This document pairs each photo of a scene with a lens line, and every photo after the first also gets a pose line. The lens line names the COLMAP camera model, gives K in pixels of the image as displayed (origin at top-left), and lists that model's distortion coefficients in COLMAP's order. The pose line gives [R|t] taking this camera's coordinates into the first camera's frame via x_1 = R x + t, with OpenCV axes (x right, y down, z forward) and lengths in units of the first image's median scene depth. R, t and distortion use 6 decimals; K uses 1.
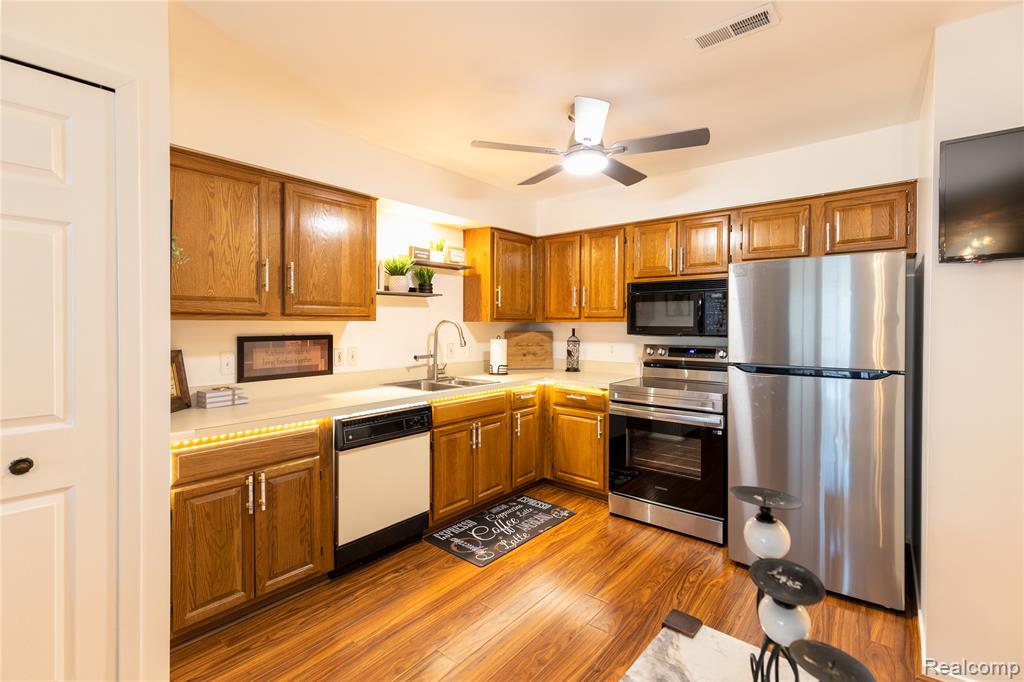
lens RADIAL K [[468.3, 0, 512.2], [0, 468.3, 328.6], [0, 0, 1]] dist [0.003247, 0.000715]
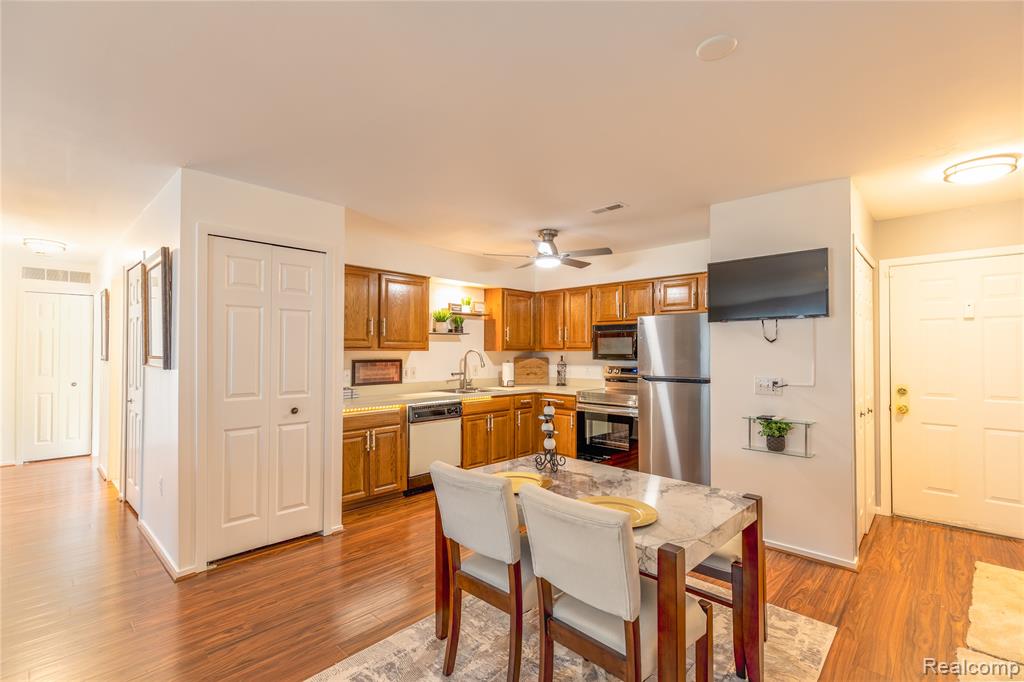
lens RADIAL K [[468.3, 0, 512.3], [0, 468.3, 345.7], [0, 0, 1]] dist [0.003247, 0.000715]
pose [[0.997412, -0.000679, -0.071898, 0.112323], [-0.000993, 0.999730, -0.023221, 0.003587], [0.071894, 0.023232, 0.997142, -0.577102]]
